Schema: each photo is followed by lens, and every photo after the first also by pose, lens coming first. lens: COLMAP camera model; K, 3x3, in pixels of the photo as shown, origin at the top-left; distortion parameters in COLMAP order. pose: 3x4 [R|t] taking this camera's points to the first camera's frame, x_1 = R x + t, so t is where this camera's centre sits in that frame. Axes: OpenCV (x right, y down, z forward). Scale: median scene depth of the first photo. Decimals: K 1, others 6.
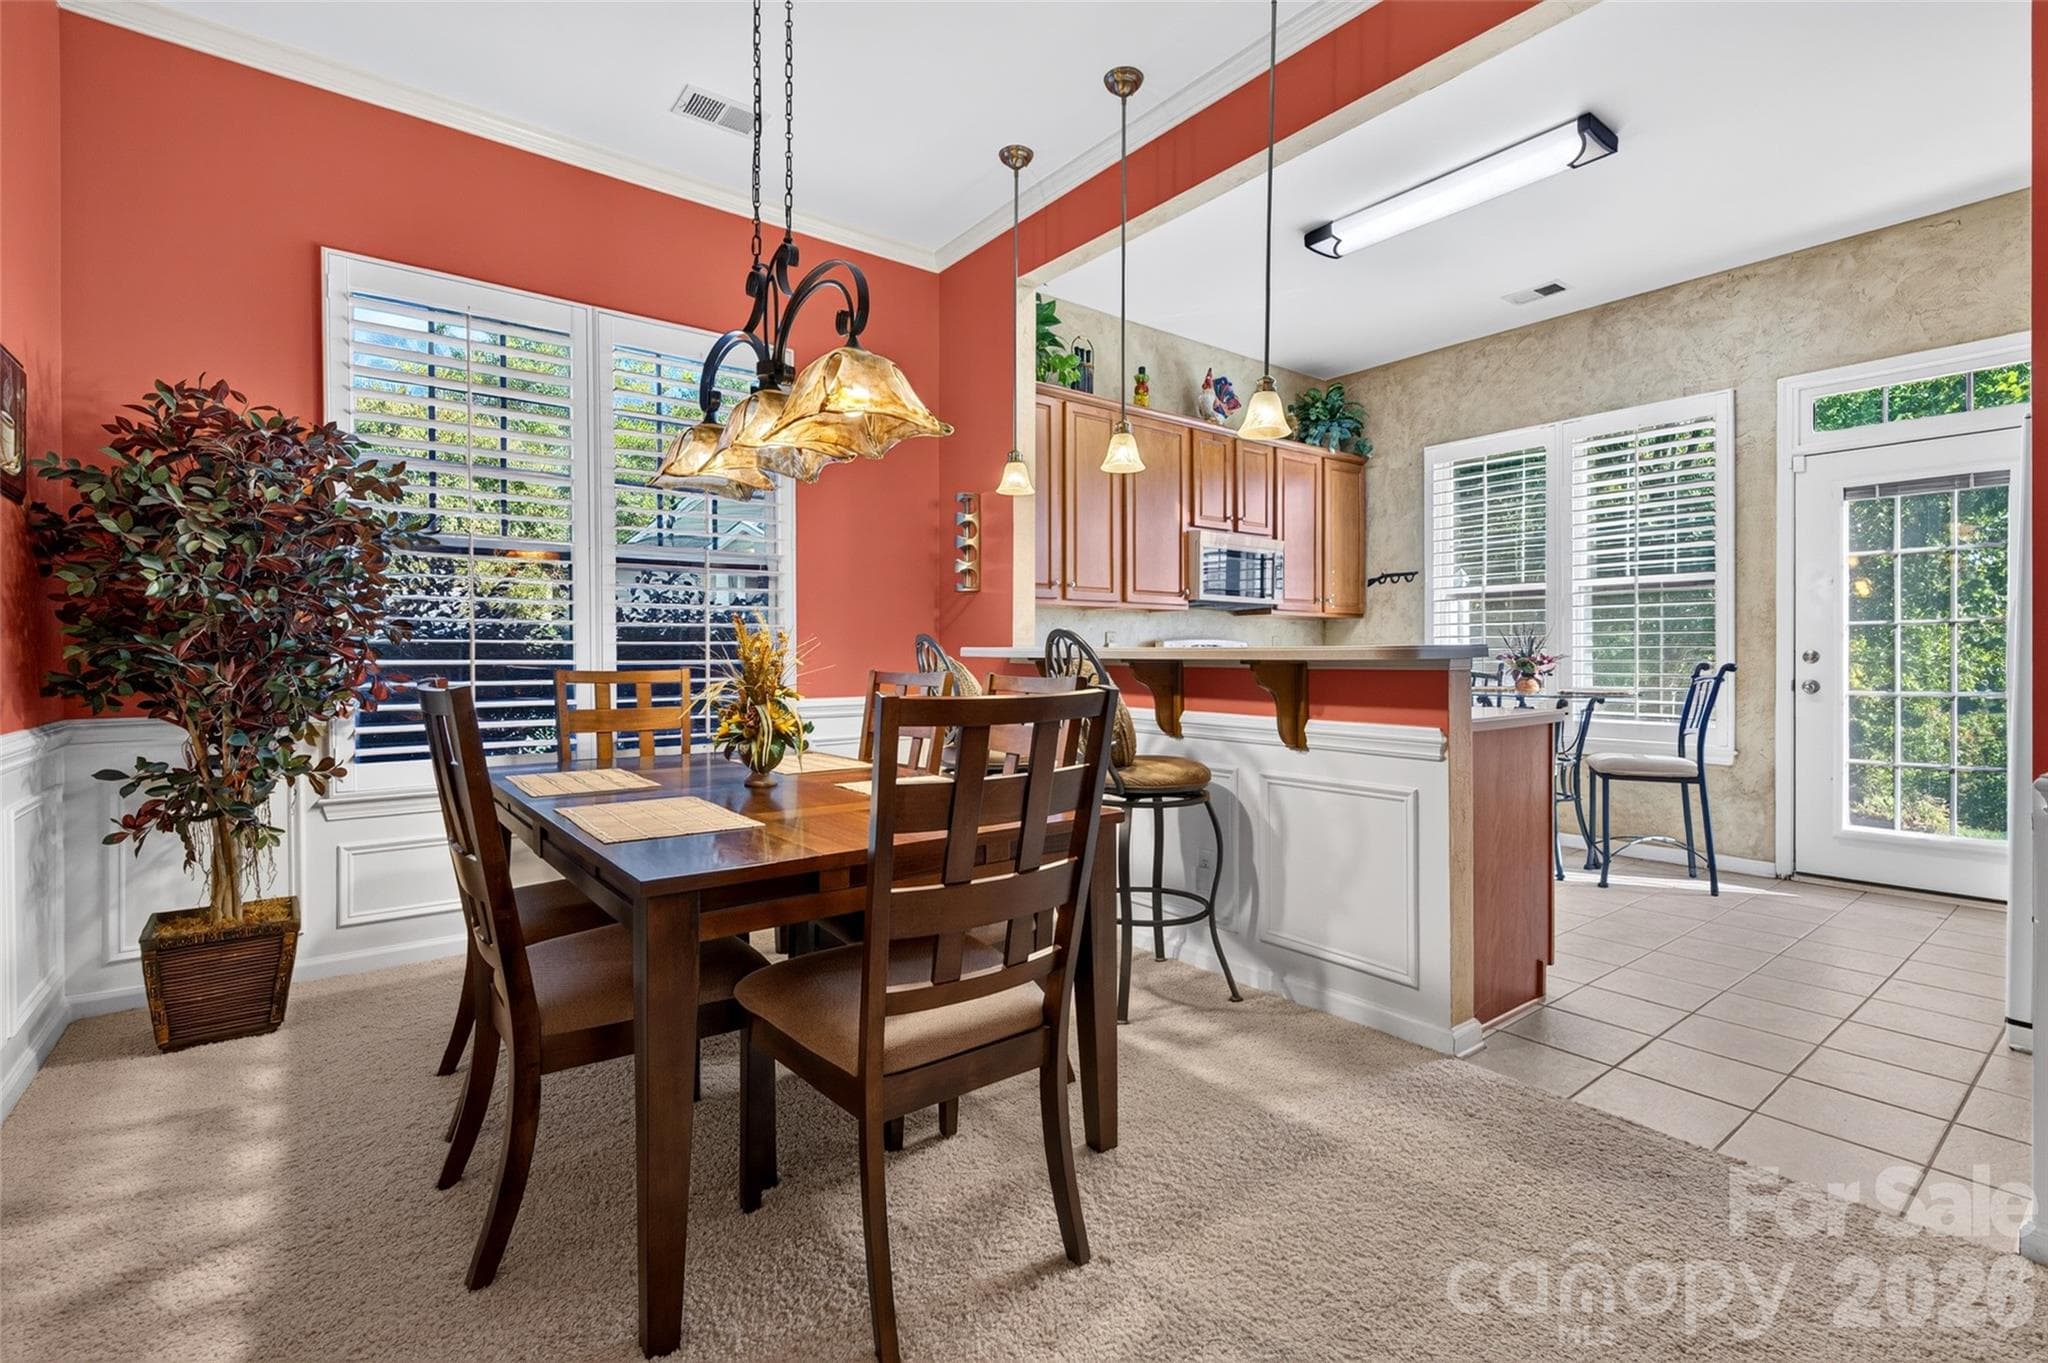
lens RADIAL K [[929.6, 0, 1026.3], [0, 929.6, 666.8], [0, 0, 1]] dist [0.003654, 0.000289]
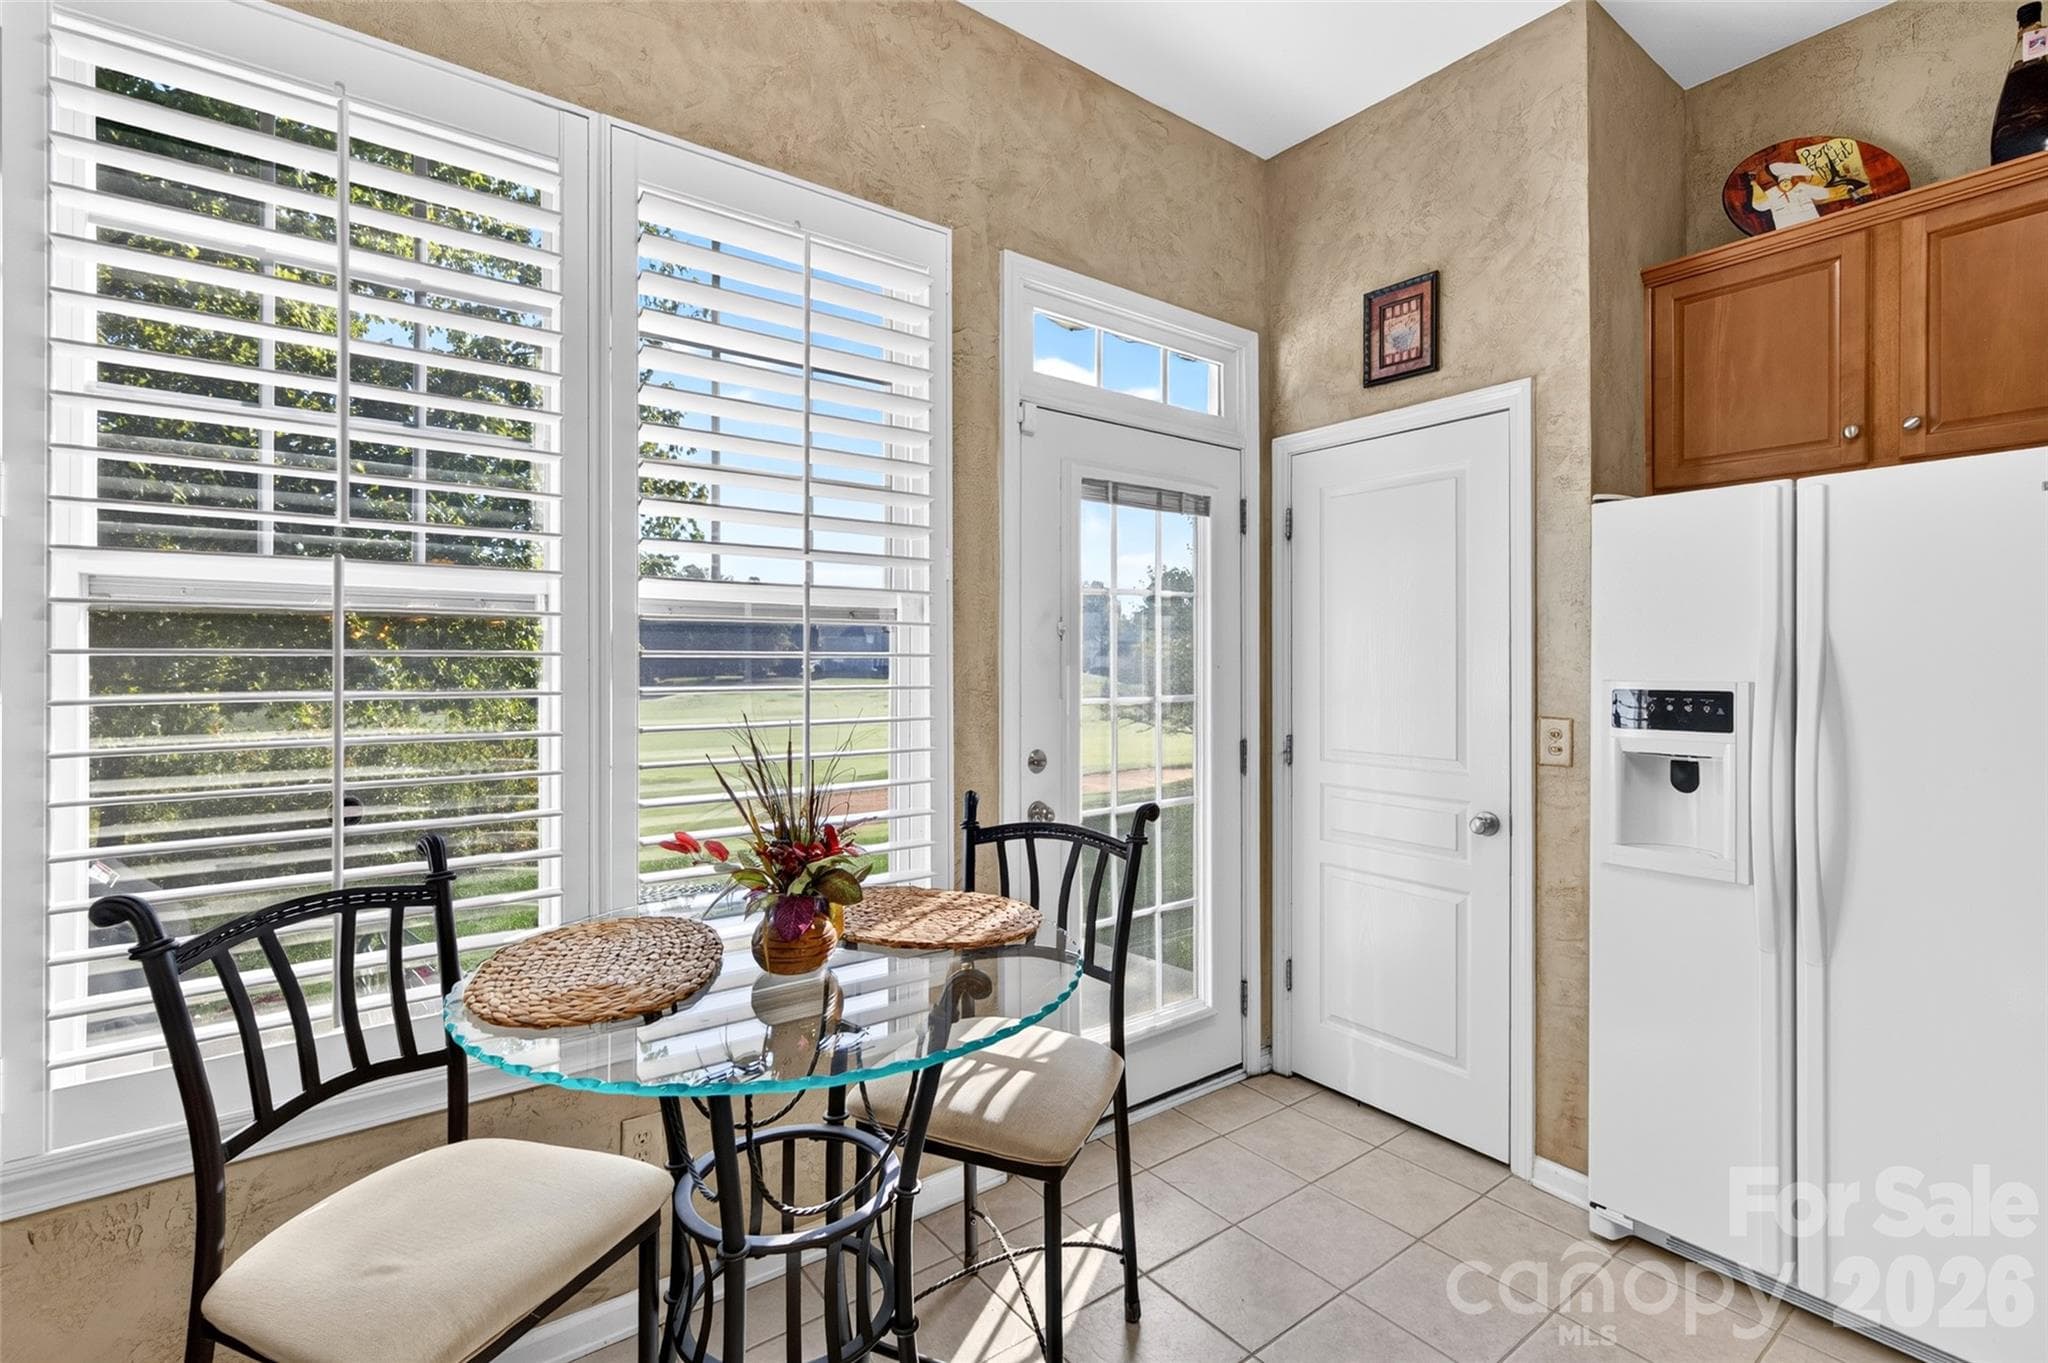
lens RADIAL K [[929.6, 0, 1026.3], [0, 929.6, 666.8], [0, 0, 1]] dist [0.003654, 0.000289]
pose [[0.014327, 0.001796, 0.999896, 0.273923], [0.006264, 0.999979, -0.001886, -0.067444], [-0.999878, 0.006290, 0.014315, 0.995947]]
